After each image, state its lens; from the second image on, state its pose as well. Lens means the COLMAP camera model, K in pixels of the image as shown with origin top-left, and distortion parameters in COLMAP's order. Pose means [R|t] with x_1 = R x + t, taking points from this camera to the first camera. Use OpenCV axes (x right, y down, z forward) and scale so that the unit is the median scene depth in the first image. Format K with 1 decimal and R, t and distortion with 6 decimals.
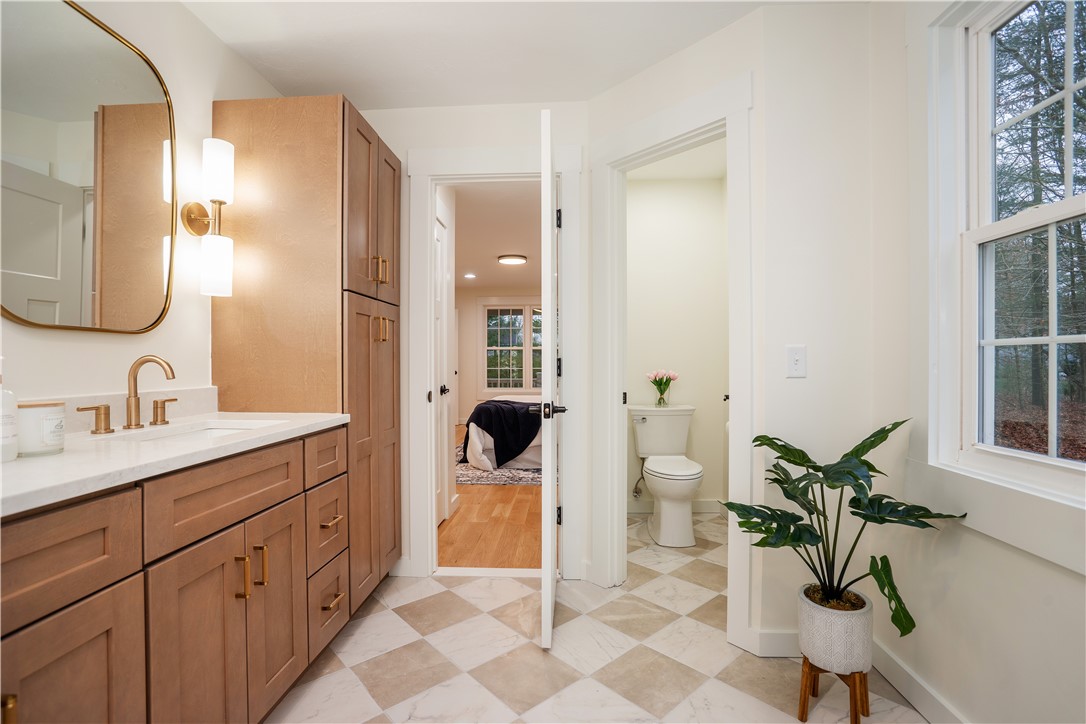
lens RADIAL K [[506.8, 0, 544.0], [0, 506.8, 363.2], [0, 0, 1]] dist [0.029745, 0.000555]
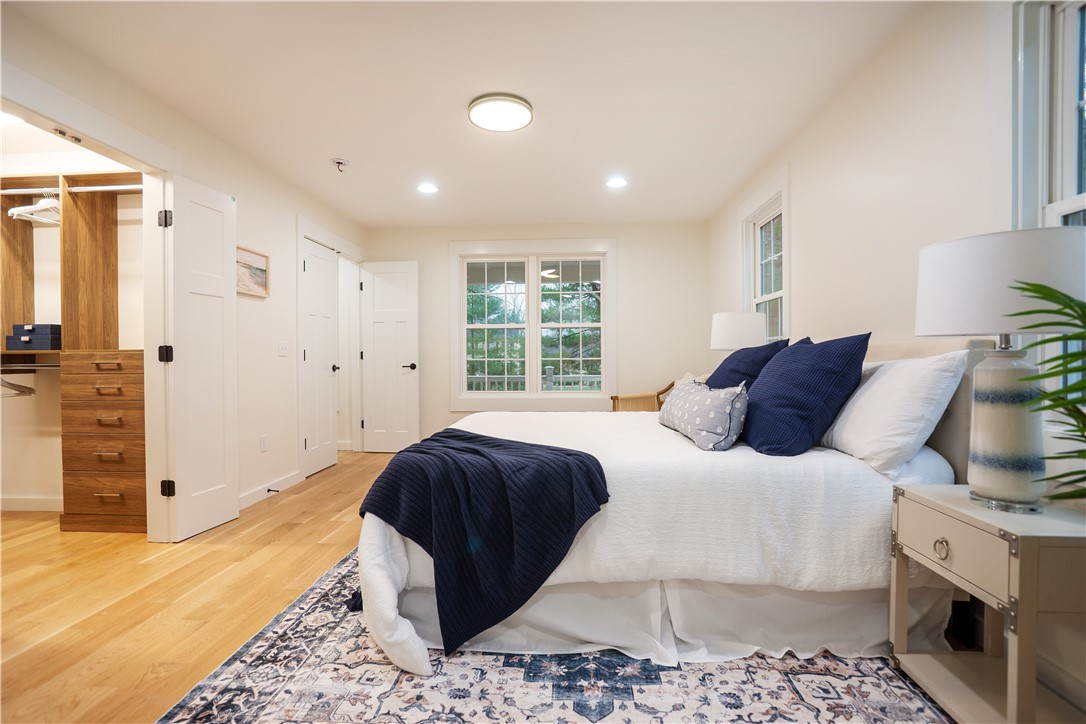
lens RADIAL K [[506.8, 0, 541.2], [0, 506.8, 362.6], [0, 0, 1]] dist [0.029745, 0.000555]
pose [[0.999905, 0.001882, -0.013631, -0.015083], [-0.001790, 0.999975, 0.006785, 0.010654], [0.013643, -0.006760, 0.999884, 0.407424]]
